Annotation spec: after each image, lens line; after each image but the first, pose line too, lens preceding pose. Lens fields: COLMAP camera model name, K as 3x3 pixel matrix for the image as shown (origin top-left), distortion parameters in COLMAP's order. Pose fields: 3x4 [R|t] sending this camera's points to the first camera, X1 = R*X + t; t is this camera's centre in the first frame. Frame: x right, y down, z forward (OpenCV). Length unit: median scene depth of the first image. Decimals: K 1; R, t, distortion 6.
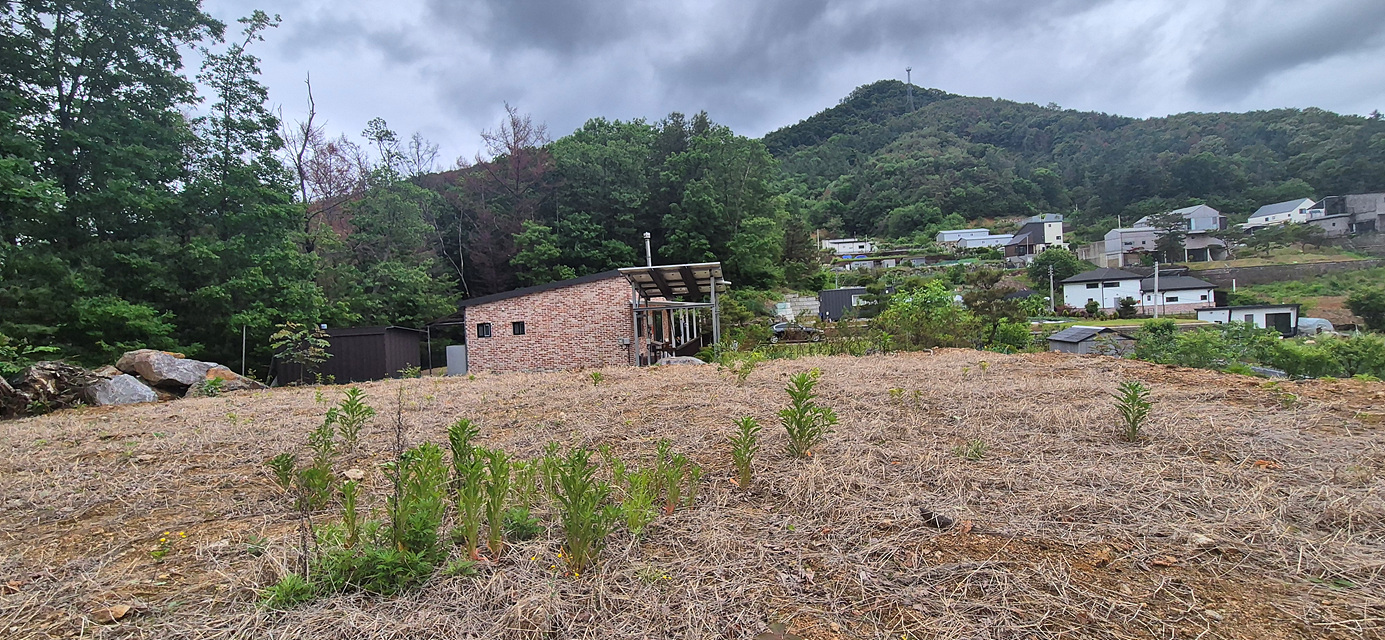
lens RADIAL K [[568.9, 0, 696.8], [0, 568.9, 310.4], [0, 0, 1]] dist [0.000822, 0.000250]
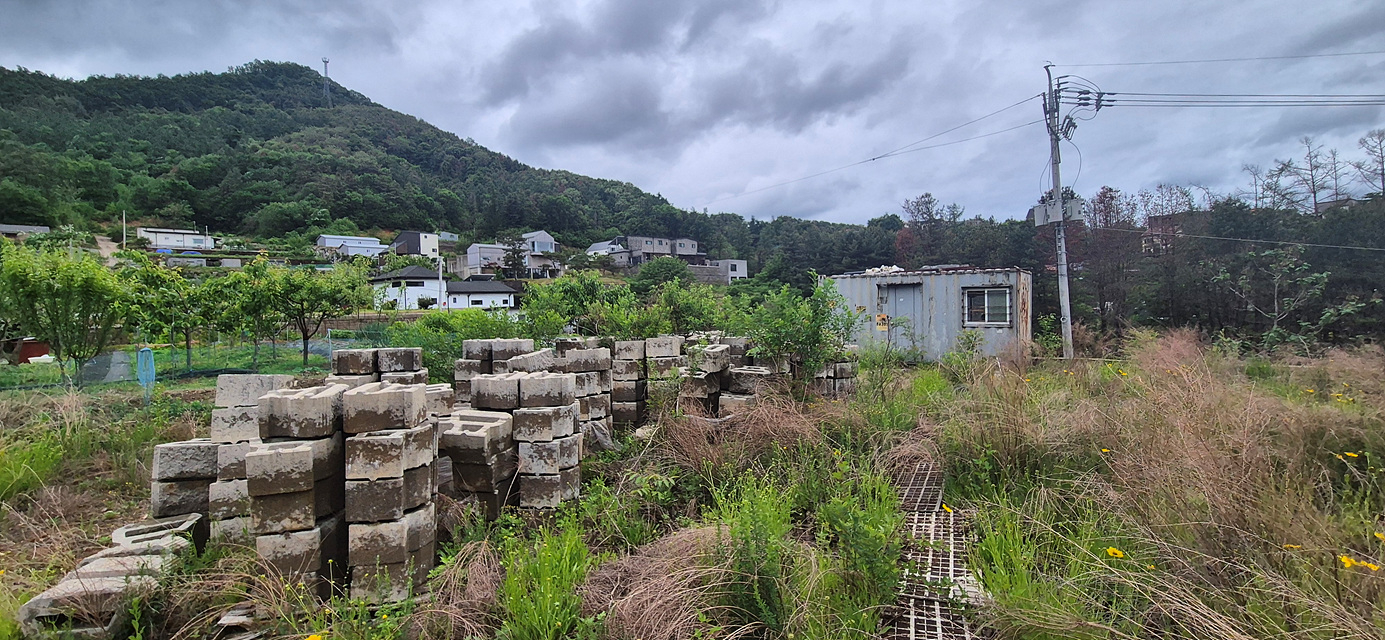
lens RADIAL K [[568.9, 0, 696.4], [0, 568.9, 307.8], [0, 0, 1]] dist [0.000822, 0.000250]
pose [[0.610388, 0.026186, 0.791669, 0.566324], [0.009659, 0.999133, -0.040496, 0.067284], [-0.792043, 0.032365, 0.609606, 0.190183]]
